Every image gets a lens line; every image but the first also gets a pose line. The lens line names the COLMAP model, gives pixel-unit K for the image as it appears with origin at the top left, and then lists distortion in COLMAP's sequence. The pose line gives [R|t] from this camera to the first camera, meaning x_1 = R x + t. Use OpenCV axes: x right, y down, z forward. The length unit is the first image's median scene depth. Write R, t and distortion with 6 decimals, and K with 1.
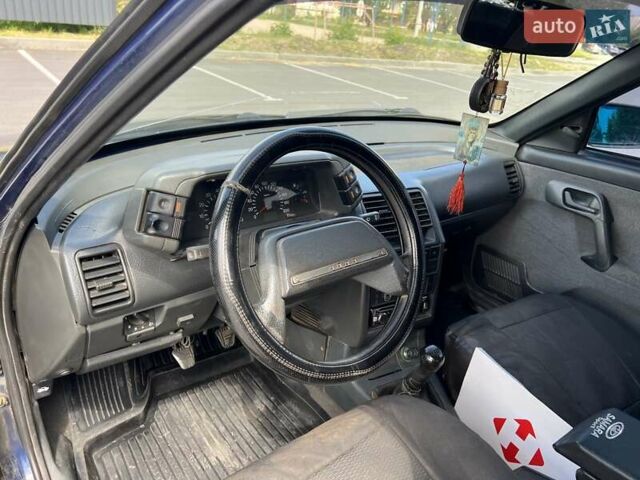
lens RADIAL K [[484.6, 0, 326.3], [0, 484.6, 243.2], [0, 0, 1]] dist [0.054098, -0.067336]
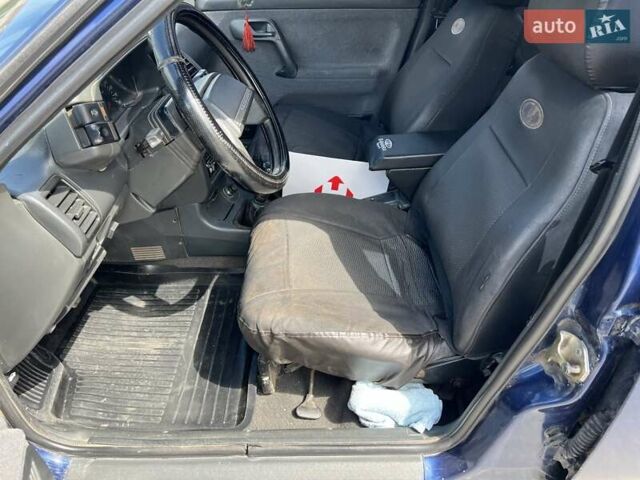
lens RADIAL K [[484.6, 0, 326.3], [0, 484.6, 243.2], [0, 0, 1]] dist [0.054098, -0.067336]
pose [[0.619043, -0.531879, 0.577833, -0.487270], [0.378024, 0.846716, 0.374393, -0.031111], [-0.688392, -0.013331, 0.725216, -0.064592]]
